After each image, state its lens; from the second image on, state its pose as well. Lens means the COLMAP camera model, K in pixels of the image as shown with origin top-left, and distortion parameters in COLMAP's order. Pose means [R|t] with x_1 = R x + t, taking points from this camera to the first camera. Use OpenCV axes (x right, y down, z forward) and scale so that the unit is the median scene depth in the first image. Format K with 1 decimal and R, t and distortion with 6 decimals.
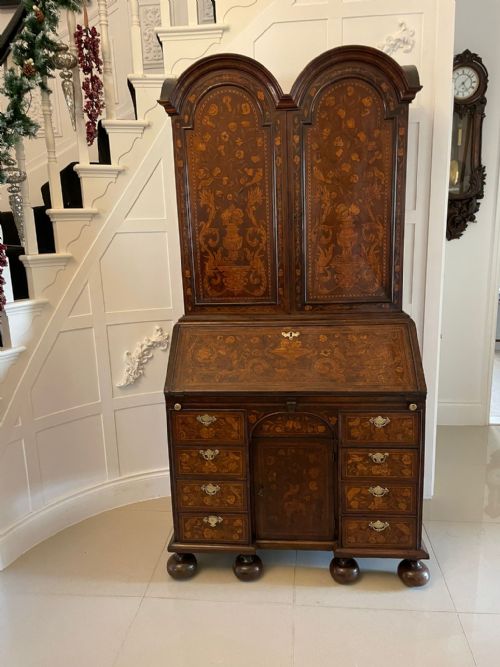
lens RADIAL K [[514.4, 0, 250.2], [0, 514.4, 329.1], [0, 0, 1]] dist [0.083627, -0.121641]
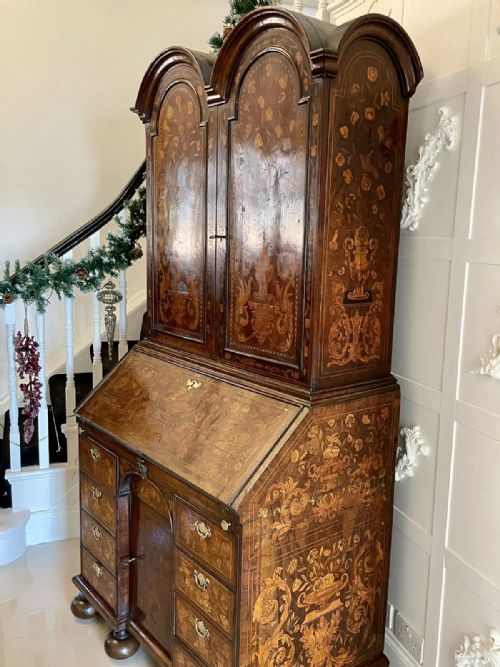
lens RADIAL K [[592.0, 0, 250.0], [0, 592.0, 333.5], [0, 0, 1]] dist [0.012725, 0.006957]
pose [[0.695863, 0.167675, -0.698327, 0.736874], [-0.201593, 0.978874, 0.034155, -0.111606], [0.689301, 0.117011, 0.714964, 0.397193]]
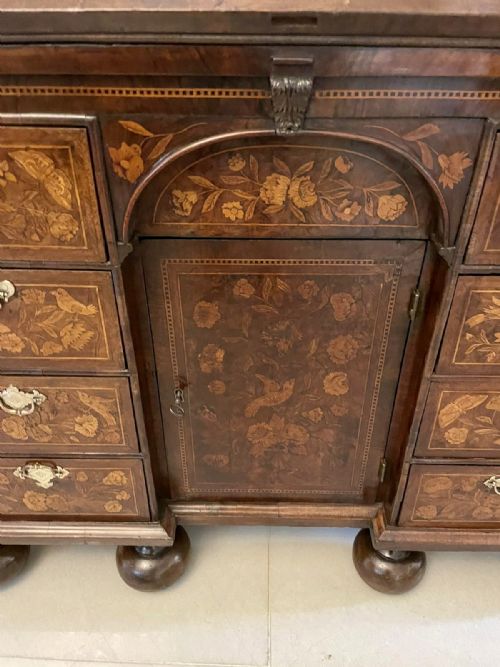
lens RADIAL K [[507.2, 0, 250.0], [0, 507.2, 333.5], [0, 0, 1]] dist [0.082160, -0.112491]
pose [[0.996741, -0.009540, 0.080097, 0.039448], [-0.020101, 0.932278, 0.361184, 0.150150], [-0.078118, -0.361617, 0.929048, 0.688263]]
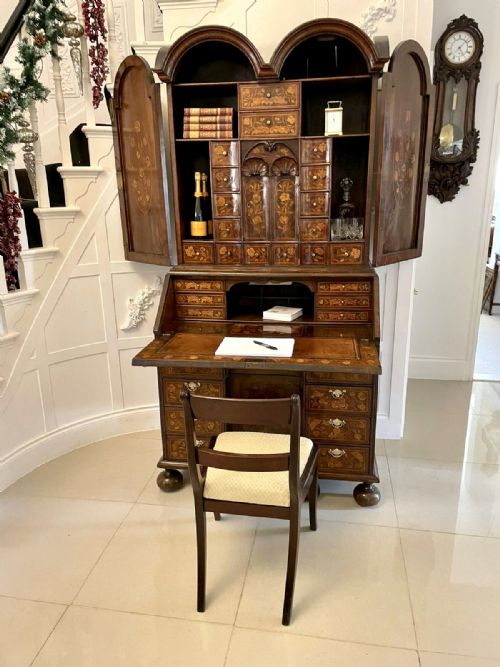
lens RADIAL K [[514.4, 0, 250.2], [0, 514.4, 329.1], [0, 0, 1]] dist [0.083627, -0.121641]
pose [[0.997898, 0.032952, -0.055798, 0.104888], [-0.028755, 0.996812, 0.074423, 0.023947], [0.058073, -0.072662, 0.995664, -0.125836]]
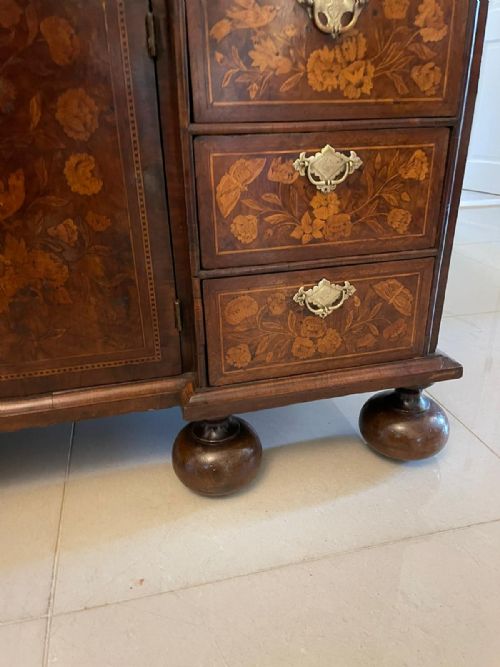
lens RADIAL K [[502.8, 0, 256.4], [0, 502.8, 333.1], [0, 0, 1]] dist [0.082373, -0.118080]
pose [[0.937610, -0.118136, 0.327004, 0.106892], [0.051764, 0.977455, 0.204702, 0.319533], [-0.343814, -0.175003, 0.922586, 0.704559]]
